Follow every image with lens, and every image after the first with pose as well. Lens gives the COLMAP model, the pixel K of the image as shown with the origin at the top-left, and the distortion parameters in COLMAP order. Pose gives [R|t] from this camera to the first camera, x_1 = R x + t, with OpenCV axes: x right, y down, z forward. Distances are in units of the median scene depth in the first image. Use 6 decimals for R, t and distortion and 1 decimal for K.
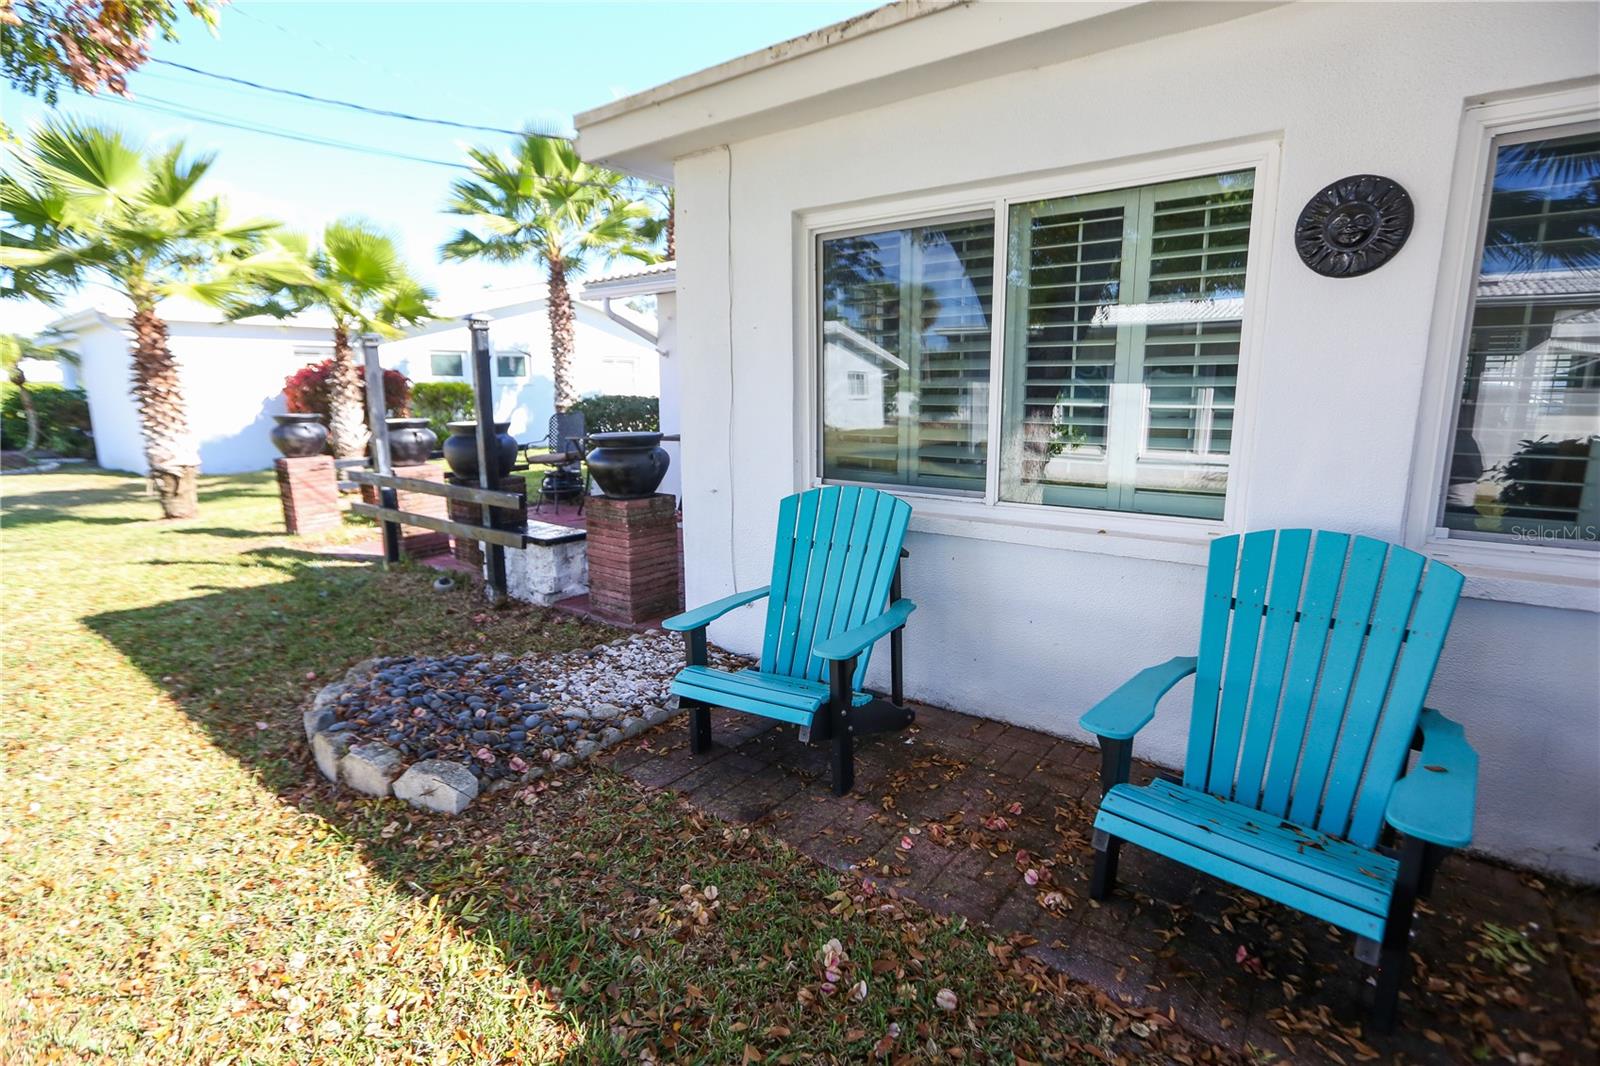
lens RADIAL K [[763.7, 0, 798.3], [0, 763.7, 539.3], [0, 0, 1]] dist [-0.067416, 0.034905]
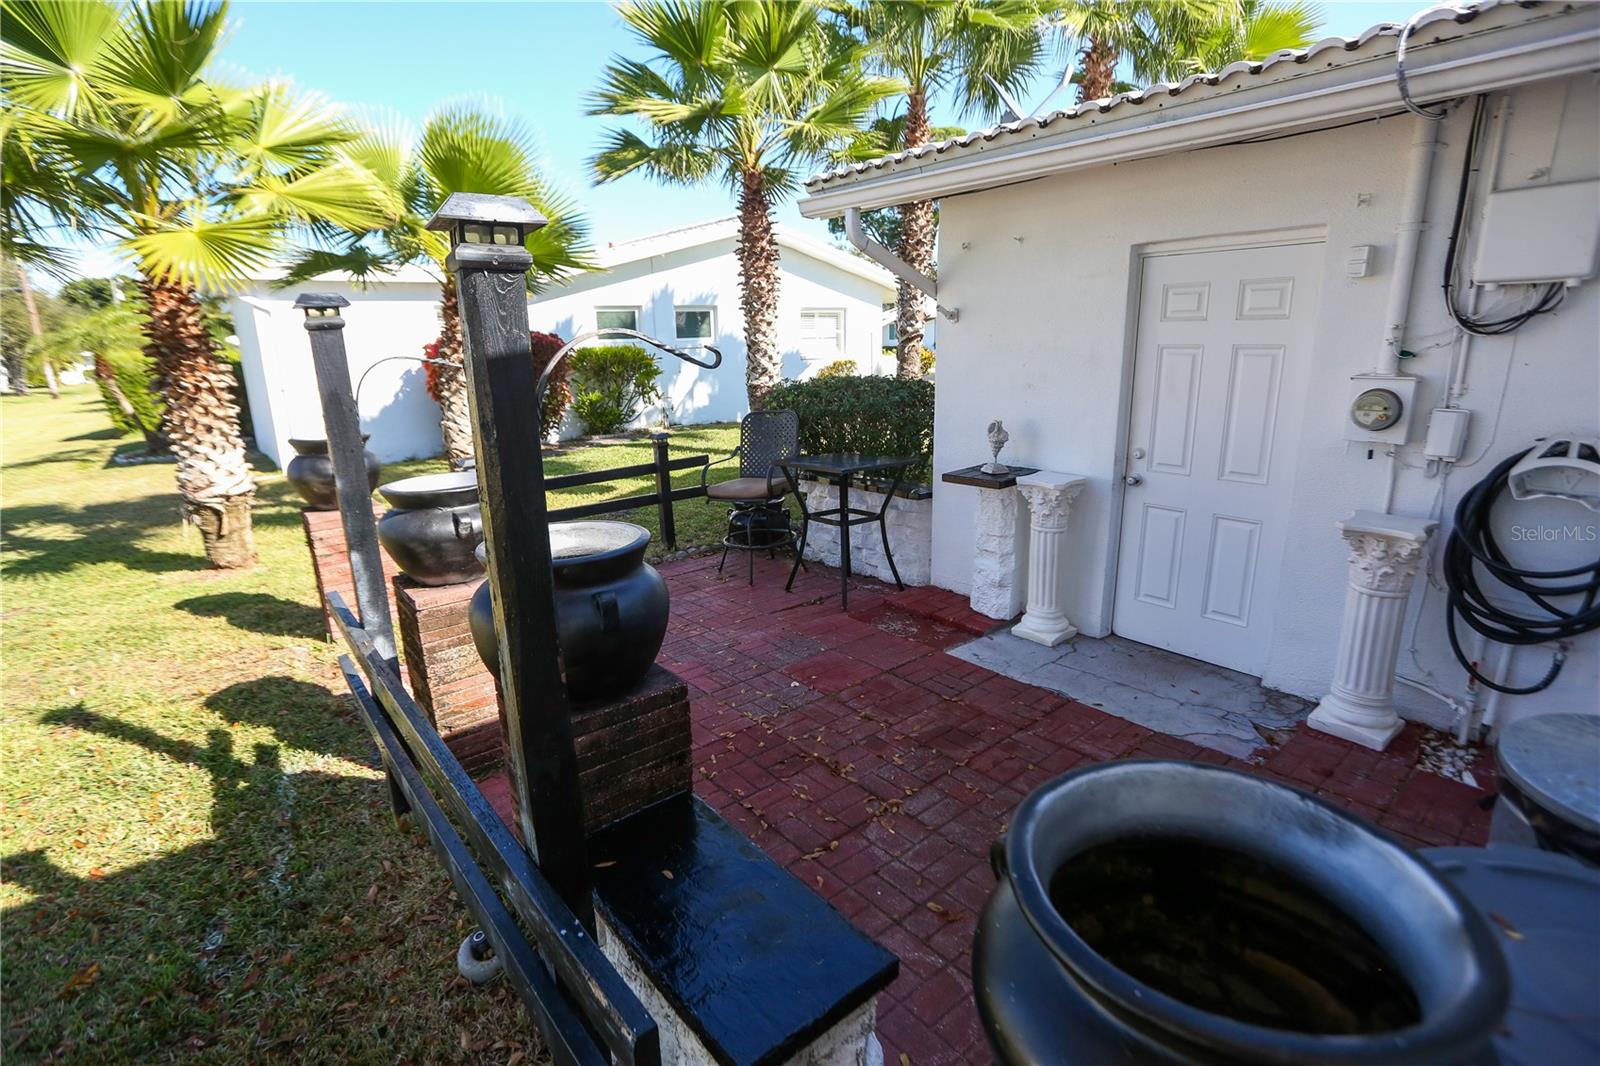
lens RADIAL K [[763.7, 0, 798.3], [0, 763.7, 539.3], [0, 0, 1]] dist [-0.067416, 0.034905]
pose [[0.972906, 0.042623, -0.227239, -0.121276], [-0.027224, 0.997142, 0.070477, -0.095187], [0.229594, -0.062381, 0.971285, 0.351310]]
